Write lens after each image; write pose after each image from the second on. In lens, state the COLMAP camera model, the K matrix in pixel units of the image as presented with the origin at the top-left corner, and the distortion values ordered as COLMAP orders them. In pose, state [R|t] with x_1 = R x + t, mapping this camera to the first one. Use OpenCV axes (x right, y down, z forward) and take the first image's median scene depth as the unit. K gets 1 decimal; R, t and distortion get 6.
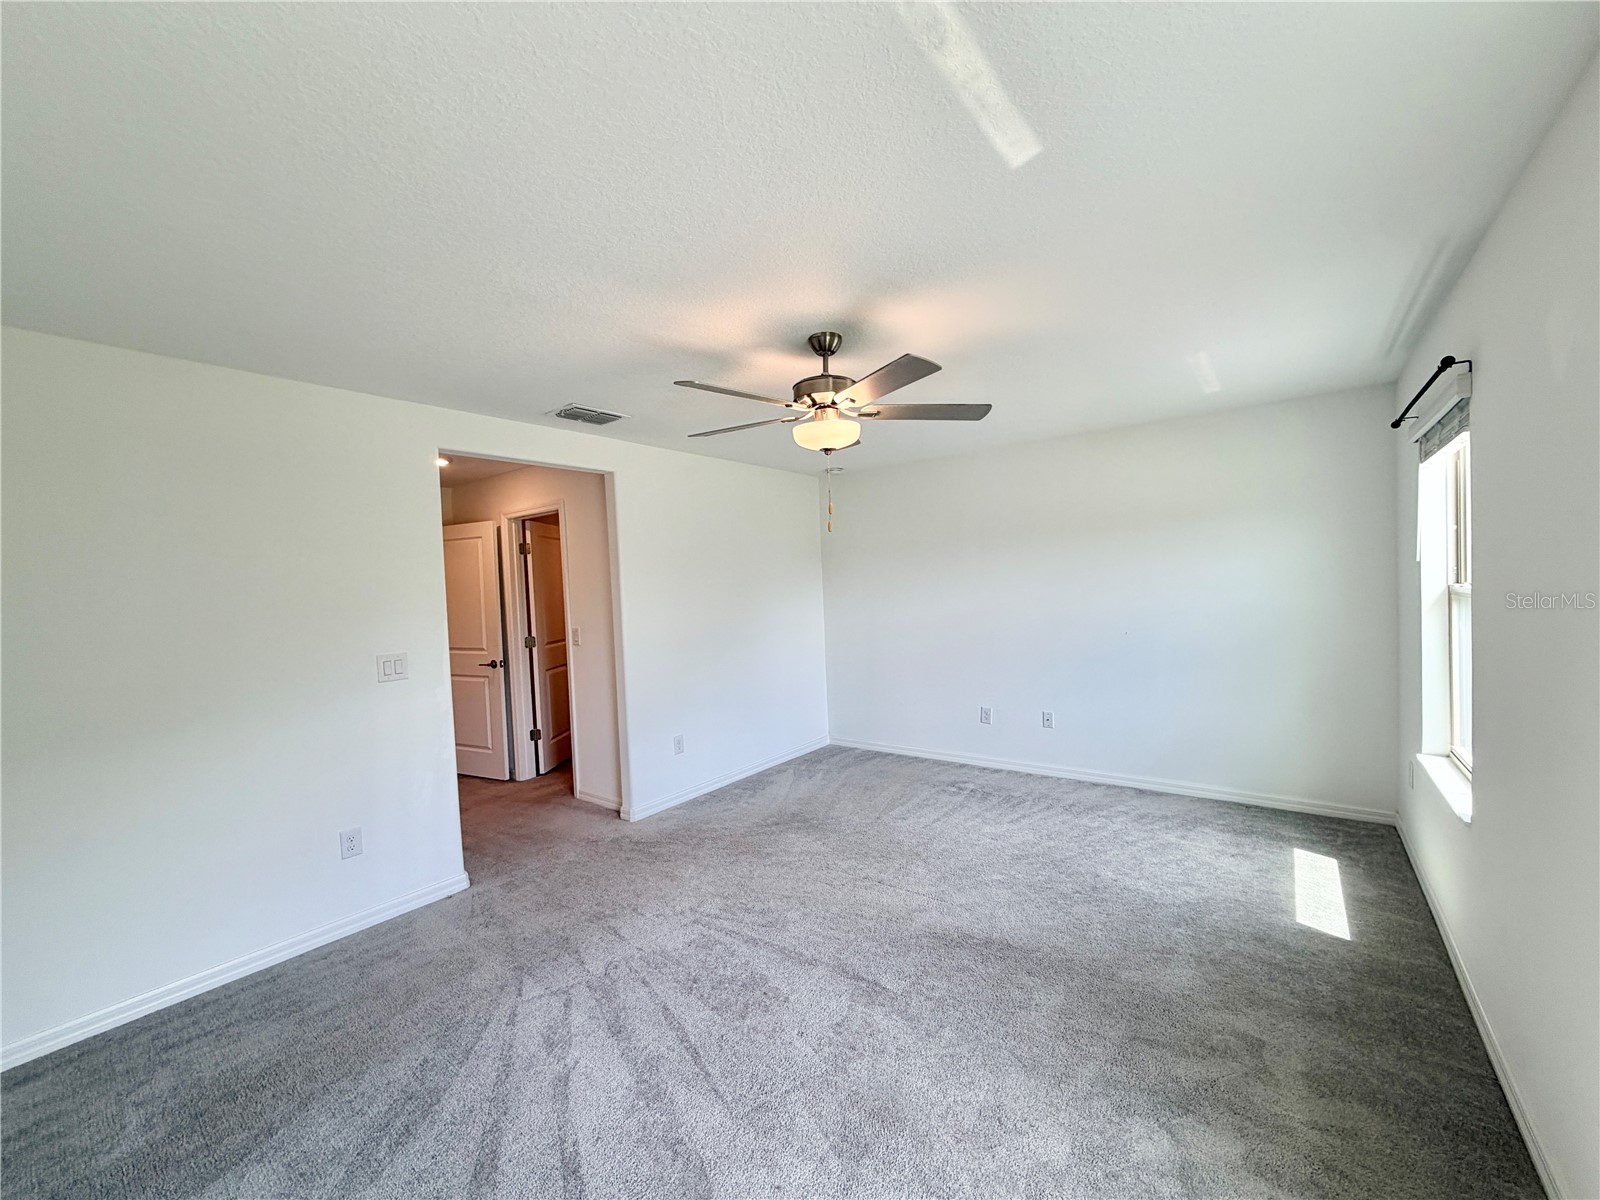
lens RADIAL K [[641.2, 0, 800.8], [0, 641.2, 603.1], [0, 0, 1]] dist [0.002100, -0.000268]
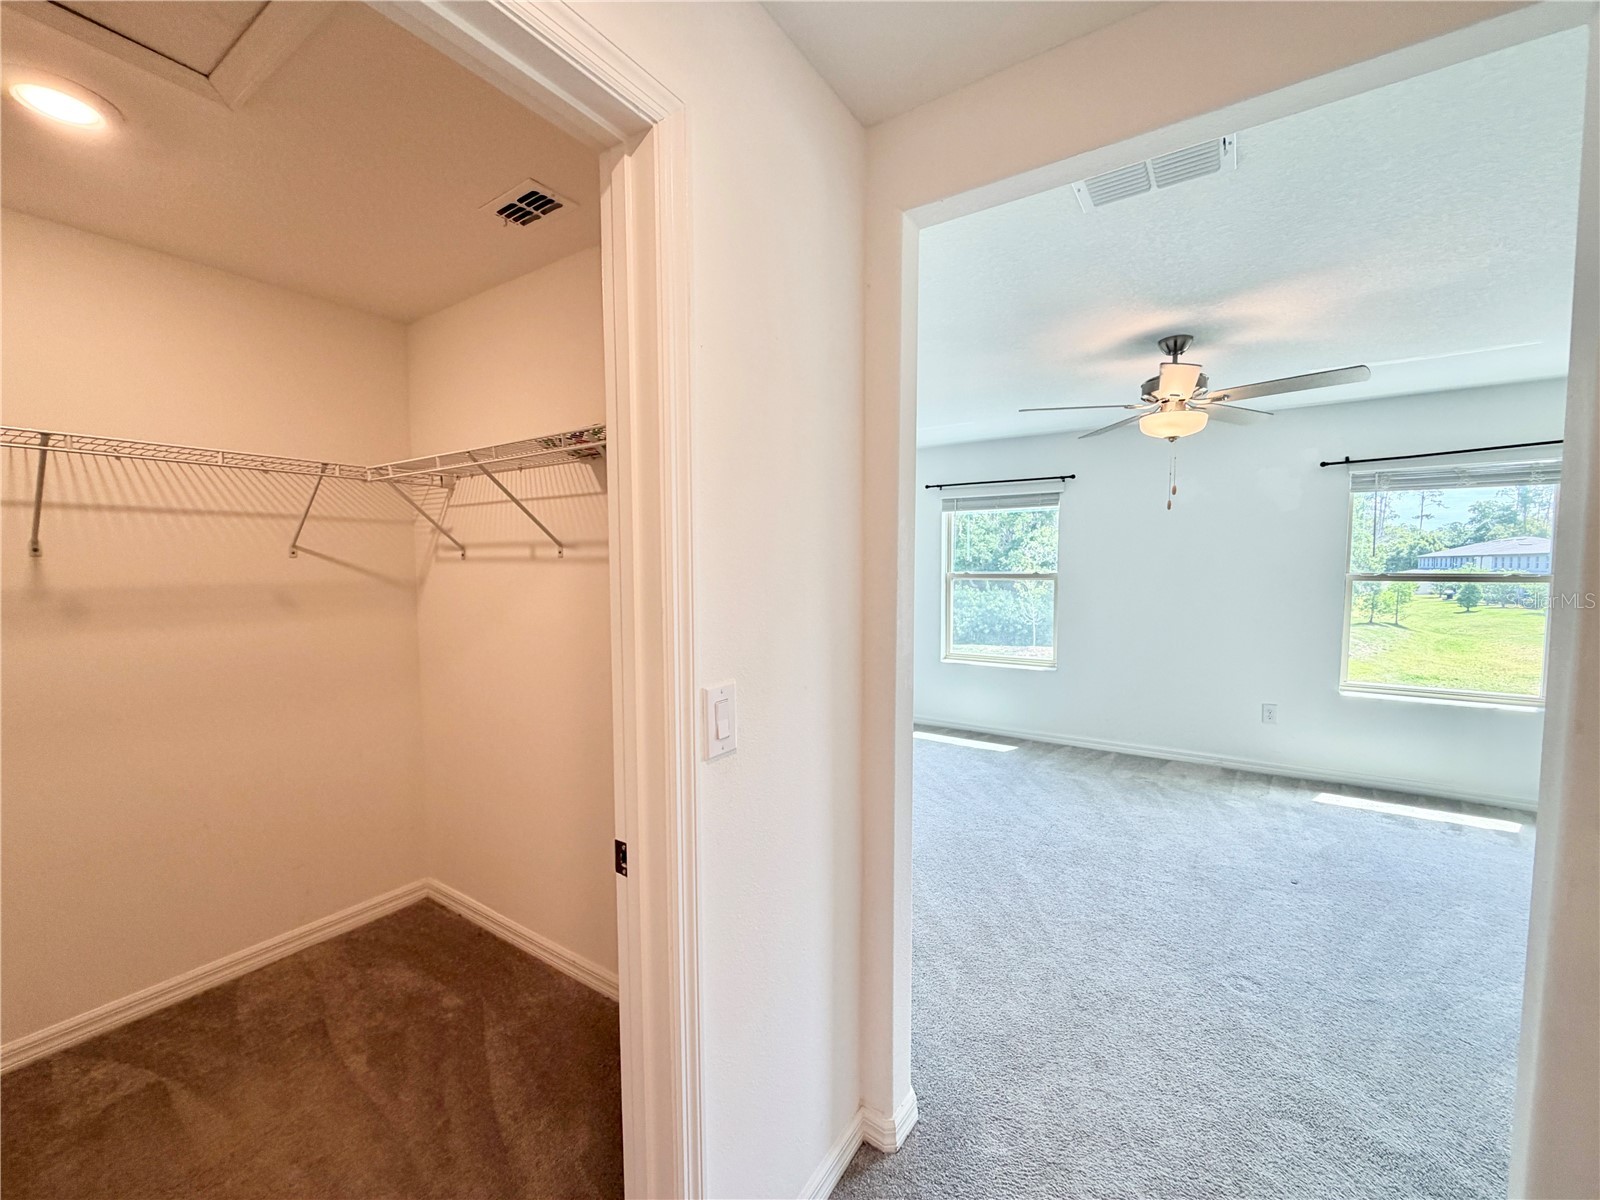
lens RADIAL K [[643.8, 0, 807.7], [0, 643.8, 584.1], [0, 0, 1]] dist [-0.001731, -0.000222]
pose [[-0.066454, 0.009589, 0.997743, -0.647125], [0.037613, 0.999267, -0.007098, 0.004322], [-0.997080, 0.037057, -0.066766, 1.041767]]
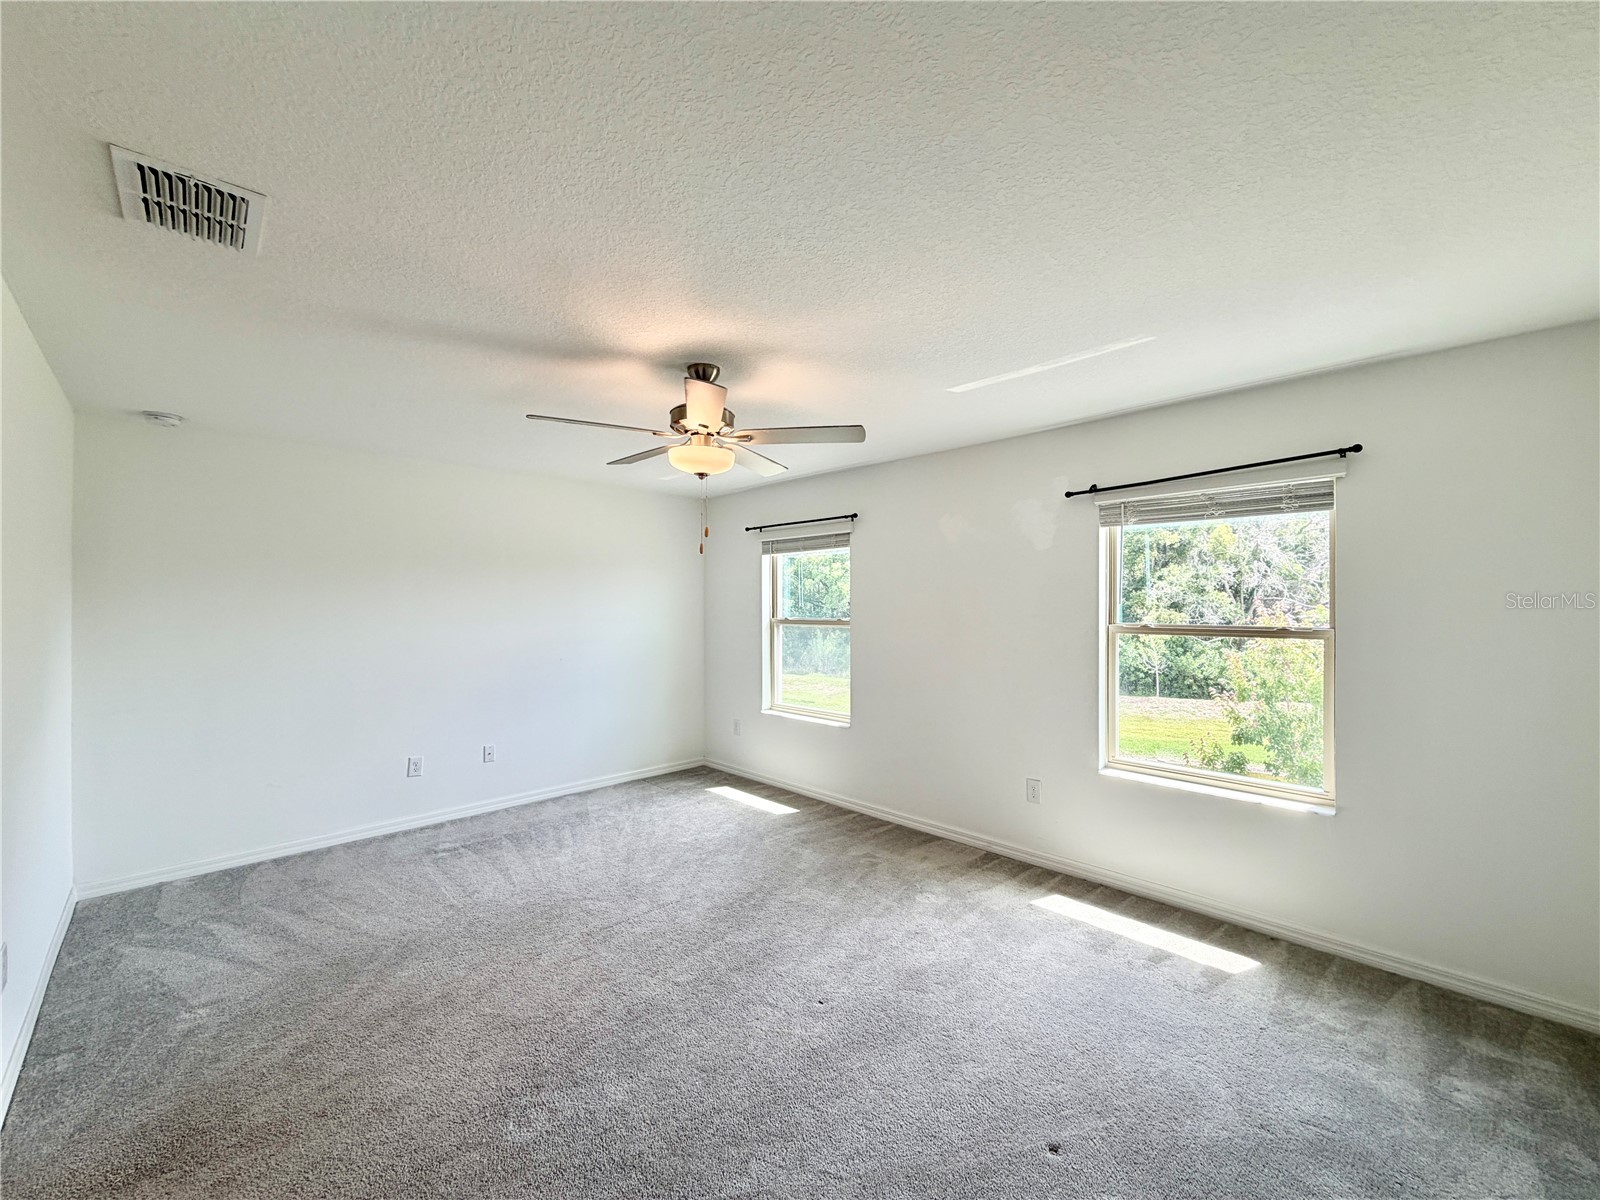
lens RADIAL K [[641.2, 0, 800.8], [0, 641.2, 603.1], [0, 0, 1]] dist [0.002100, -0.000268]
pose [[0.142864, 0.042571, 0.988826, -0.572023], [0.025264, 0.998592, -0.046641, 0.011733], [-0.989420, 0.031645, 0.141588, 0.424204]]
